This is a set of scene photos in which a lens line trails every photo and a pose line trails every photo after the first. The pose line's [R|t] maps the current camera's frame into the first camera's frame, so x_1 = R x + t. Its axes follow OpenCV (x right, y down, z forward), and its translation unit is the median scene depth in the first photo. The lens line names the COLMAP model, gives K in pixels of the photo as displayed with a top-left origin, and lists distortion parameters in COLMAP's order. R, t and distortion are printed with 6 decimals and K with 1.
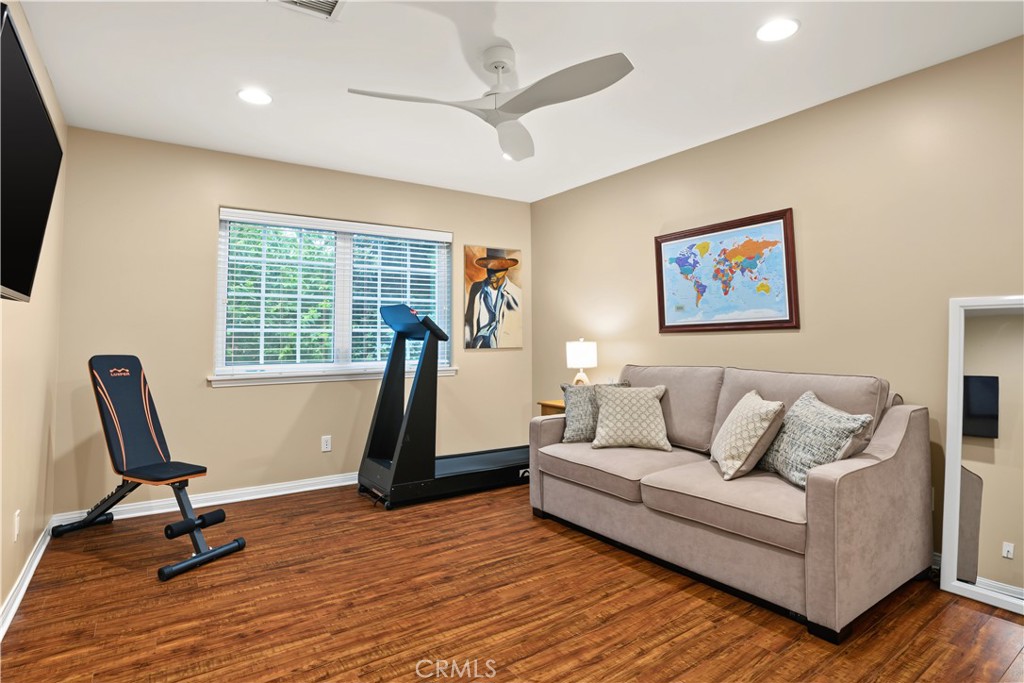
lens RADIAL K [[497.9, 0, 502.0], [0, 497.9, 314.4], [0, 0, 1]] dist [-0.072223, 0.027184]
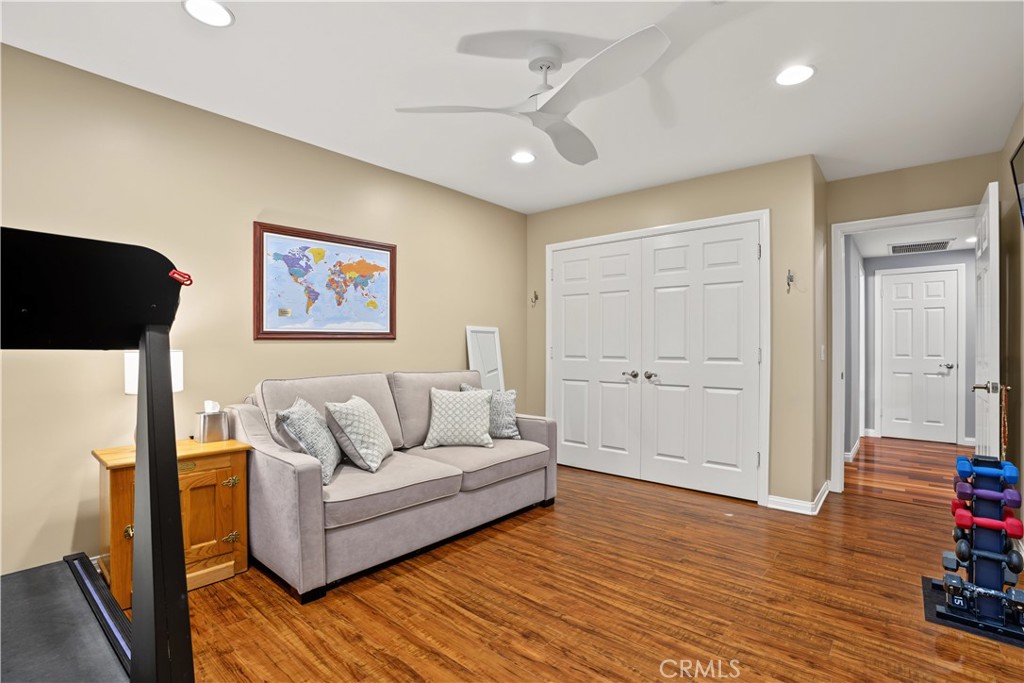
lens RADIAL K [[486.0, 0, 514.0], [0, 486.0, 348.5], [0, 0, 1]] dist [-0.073464, 0.029278]
pose [[-0.234481, -0.000649, 0.972120, -0.722636], [-0.051403, 0.998609, -0.011732, 0.051349], [-0.970761, -0.052721, -0.234189, 1.002441]]
